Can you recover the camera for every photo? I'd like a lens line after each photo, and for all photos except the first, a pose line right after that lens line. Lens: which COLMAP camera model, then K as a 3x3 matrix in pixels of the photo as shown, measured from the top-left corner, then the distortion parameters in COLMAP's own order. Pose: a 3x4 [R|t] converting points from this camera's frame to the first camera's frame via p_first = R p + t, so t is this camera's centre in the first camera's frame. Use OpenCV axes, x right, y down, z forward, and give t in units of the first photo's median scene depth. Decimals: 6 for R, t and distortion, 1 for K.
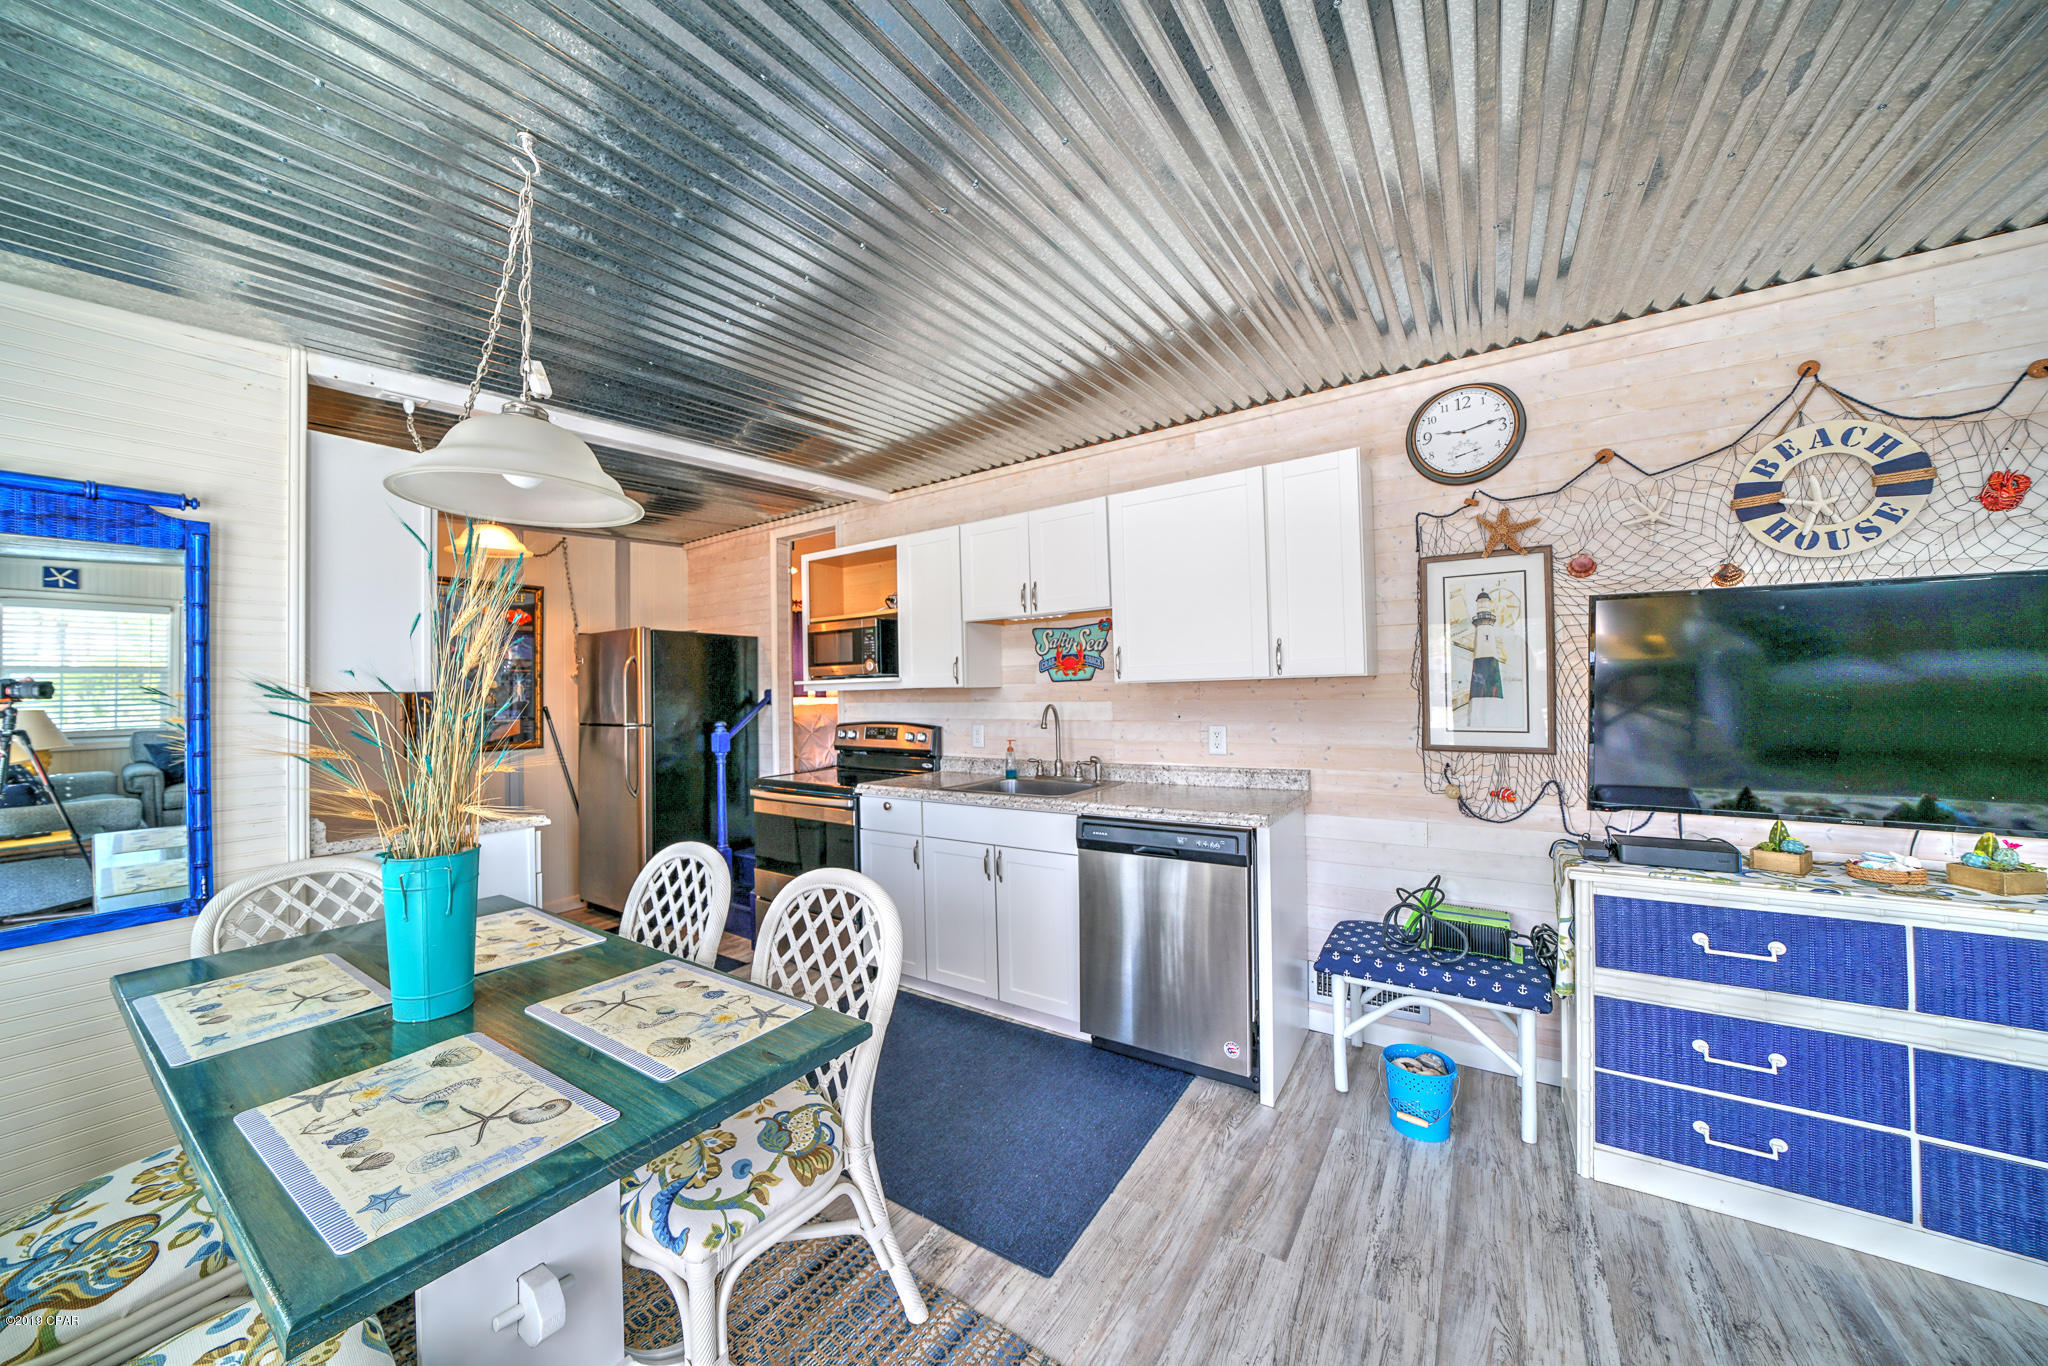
lens RADIAL K [[708.8, 0, 997.7], [0, 708.8, 684.0], [0, 0, 1]] dist [-0.026670, 0.003290]
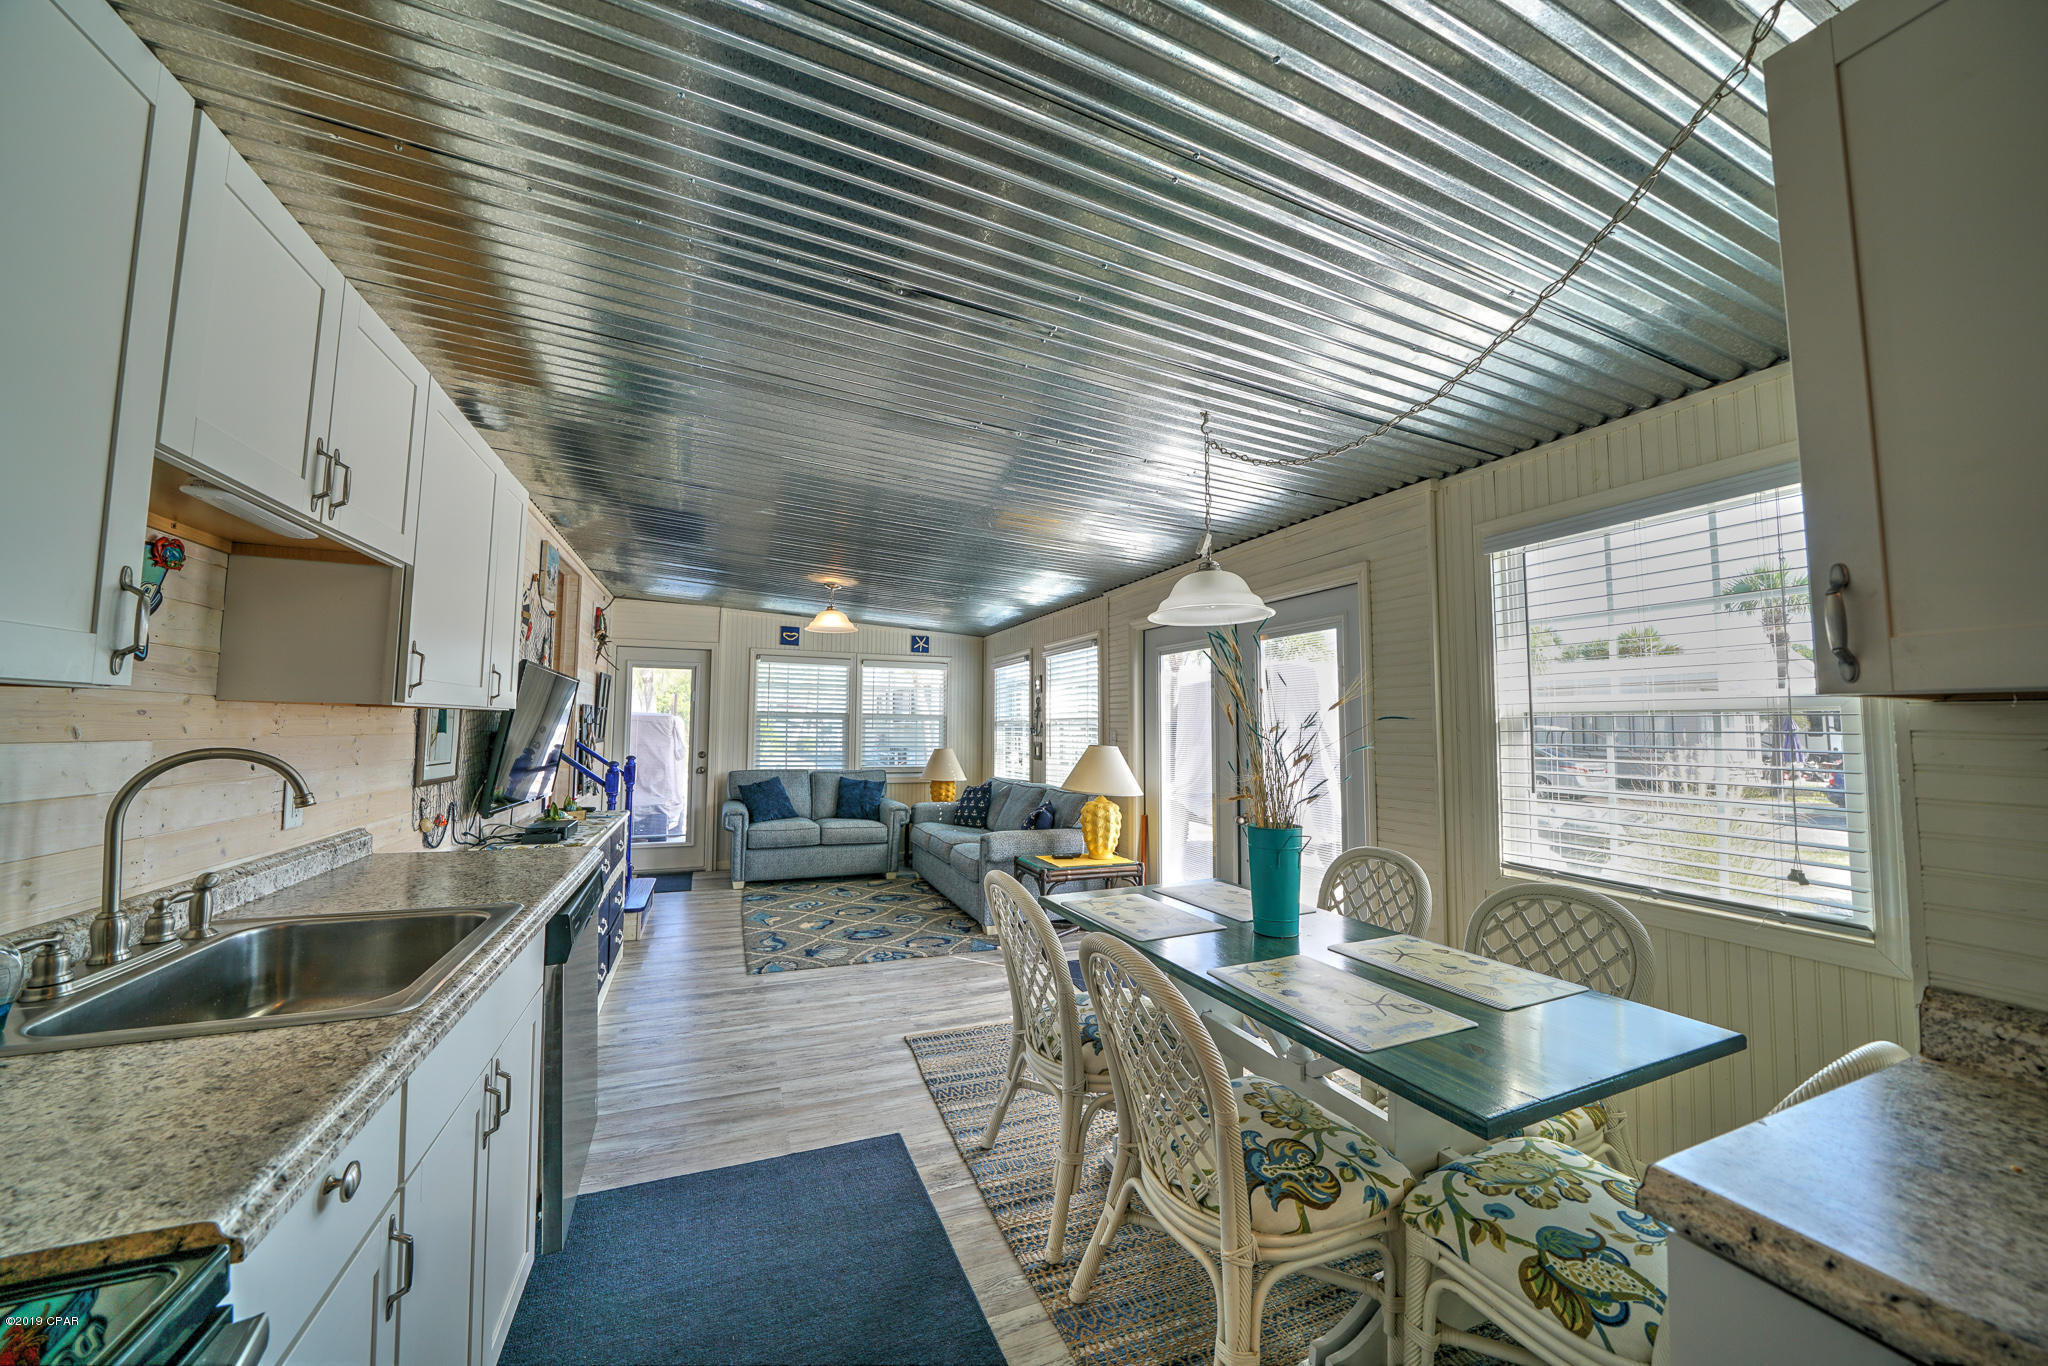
lens RADIAL K [[708.8, 0, 1000.1], [0, 708.8, 683.0], [0, 0, 1]] dist [-0.026670, 0.003290]
pose [[-0.831902, 0.044599, 0.553127, -0.653333], [-0.001687, 0.996557, -0.082890, 0.032641], [-0.554920, -0.069889, -0.828963, 1.487204]]
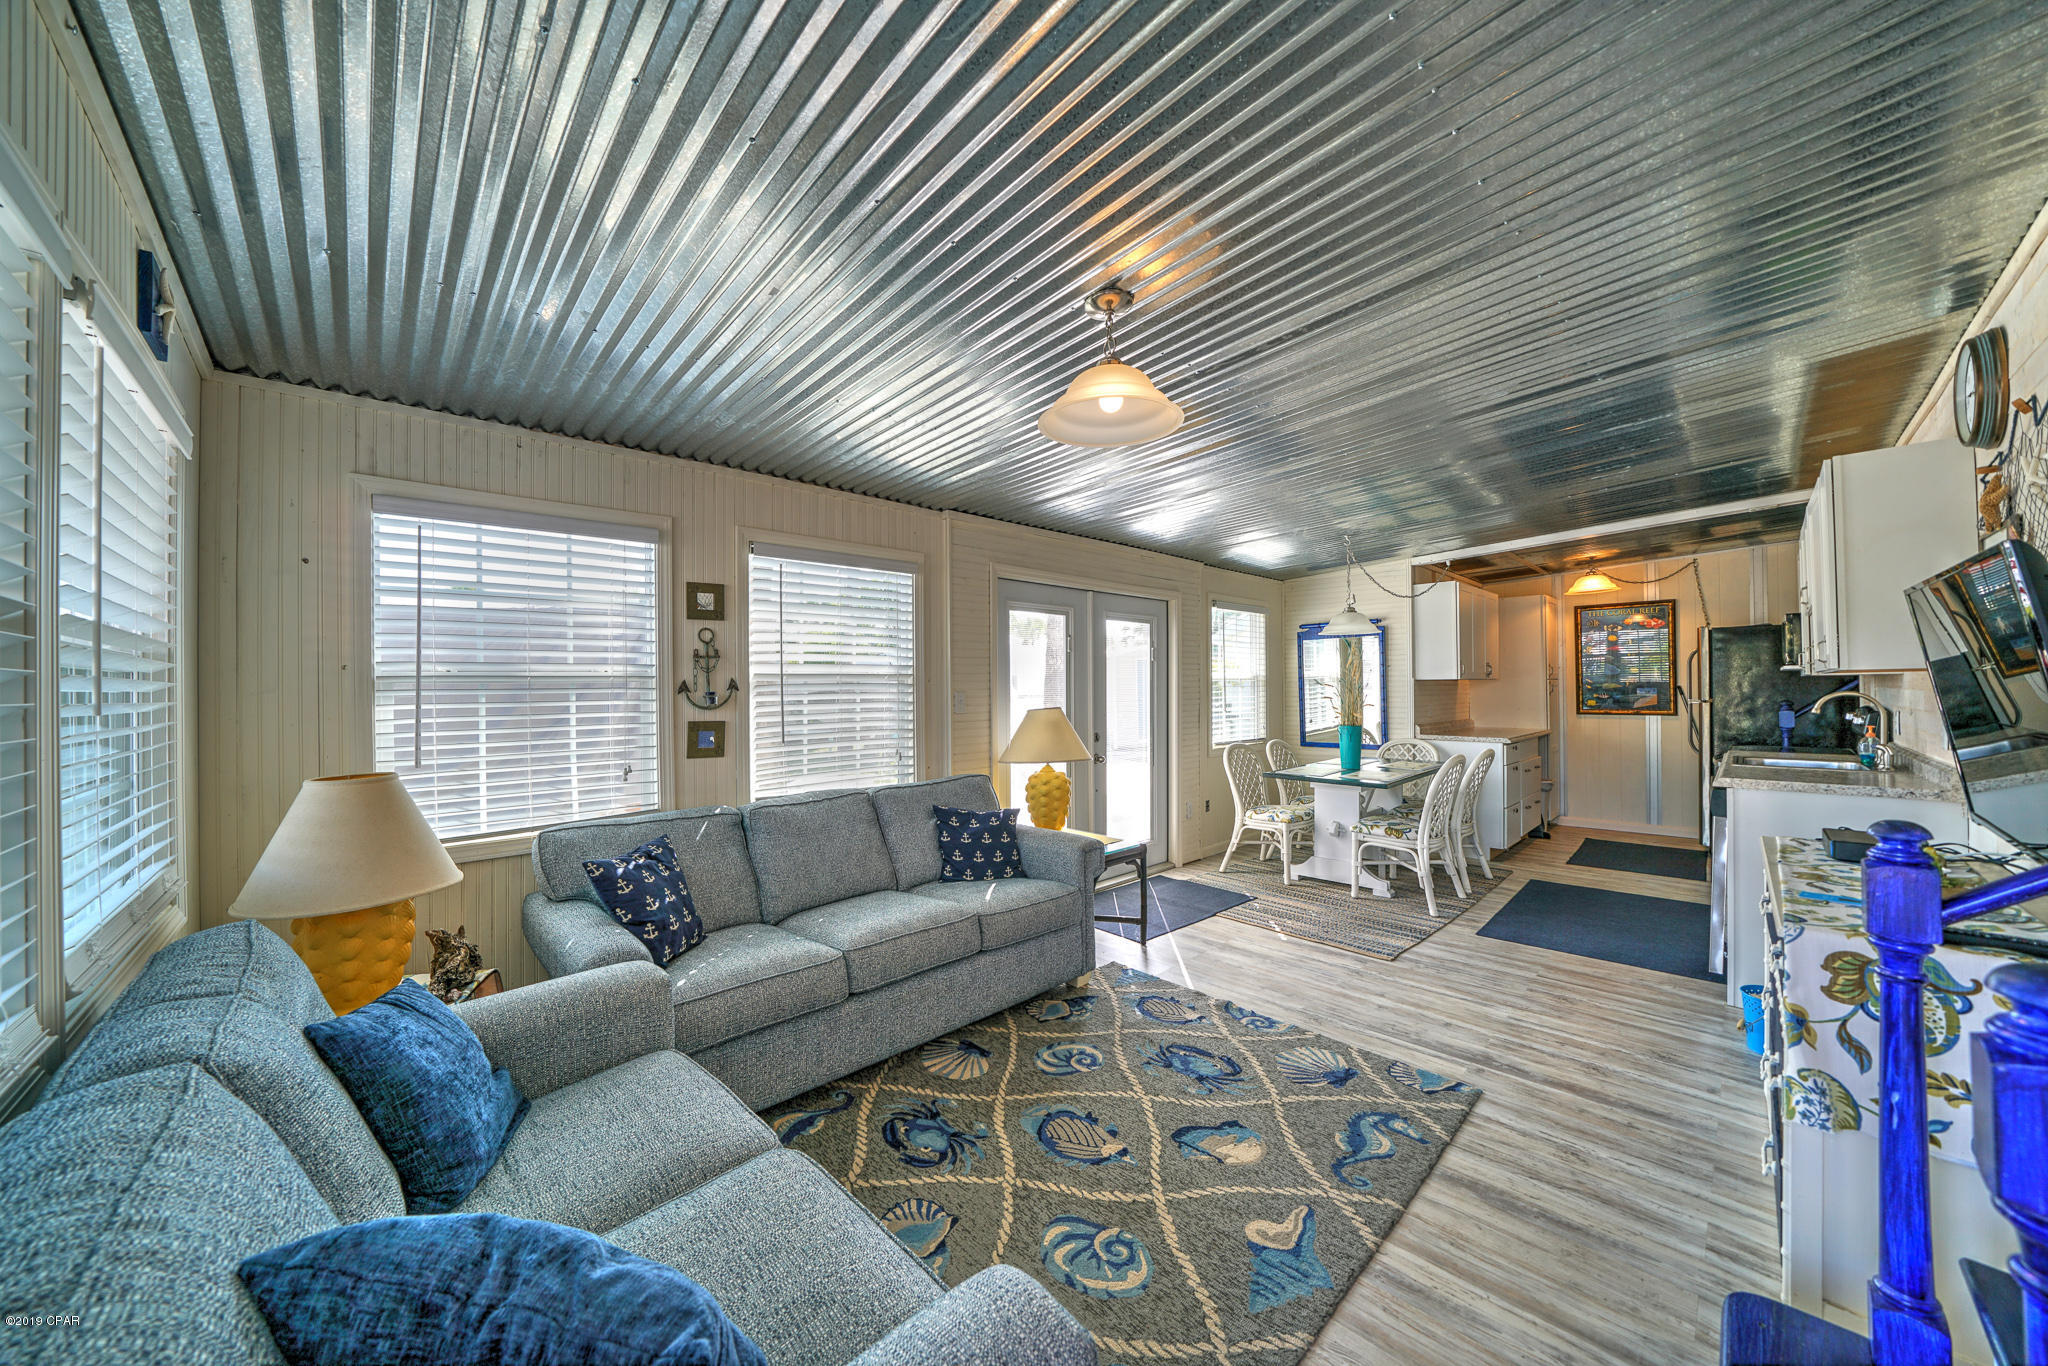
lens RADIAL K [[708.8, 0, 996.6], [0, 708.8, 682.3], [0, 0, 1]] dist [-0.026670, 0.003290]
pose [[-0.215814, 0.011778, -0.976363, 1.867176], [0.025137, 0.999663, 0.006503, -0.033005], [0.976111, -0.023139, -0.216037, -0.030904]]
